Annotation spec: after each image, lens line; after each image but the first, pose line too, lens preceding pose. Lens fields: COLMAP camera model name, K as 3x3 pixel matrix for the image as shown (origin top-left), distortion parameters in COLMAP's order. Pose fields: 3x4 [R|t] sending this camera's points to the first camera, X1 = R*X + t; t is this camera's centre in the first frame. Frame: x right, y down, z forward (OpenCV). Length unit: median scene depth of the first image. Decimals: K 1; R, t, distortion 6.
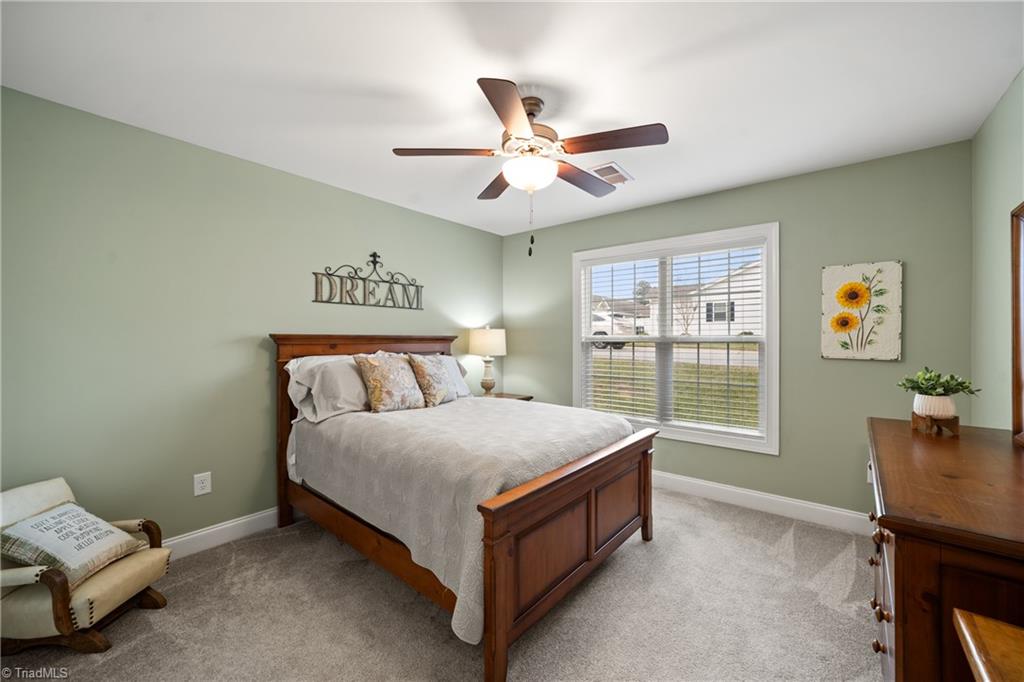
lens RADIAL K [[410.0, 0, 512.0], [0, 410.0, 341.0], [0, 0, 1]] dist [0.000106, -0.000008]
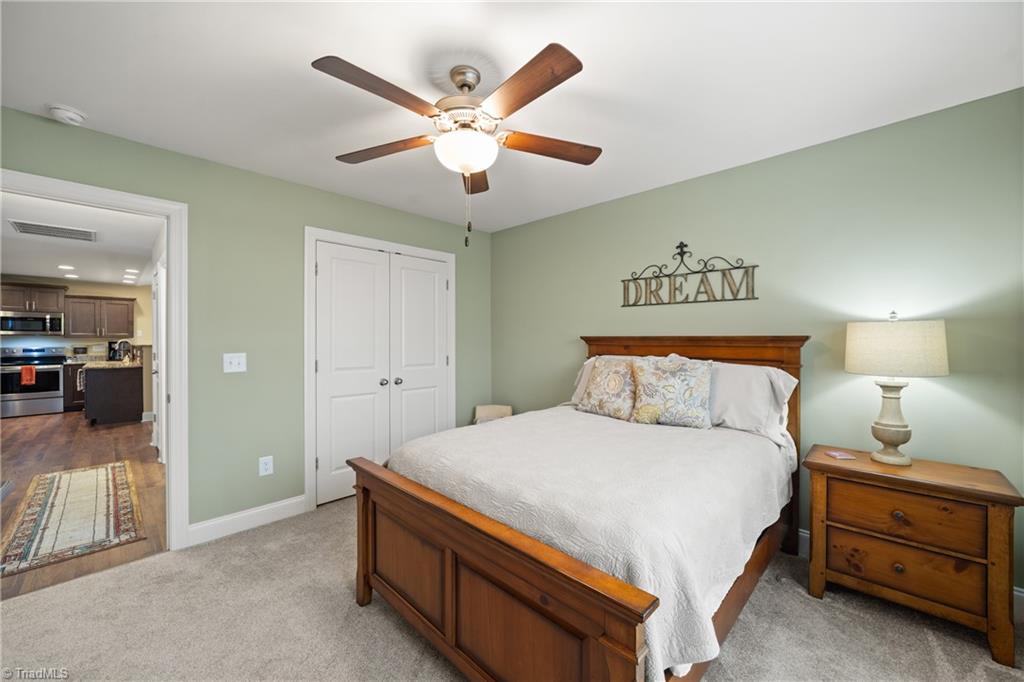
lens RADIAL K [[388.9, 0, 512.0], [0, 388.9, 341.0], [0, 0, 1]] dist [0.000281, 0.000035]
pose [[-0.080294, 0.005296, -0.996757, 0.534662], [-0.007167, 0.999957, 0.005890, -0.006446], [0.996745, 0.007617, -0.080253, 0.714630]]
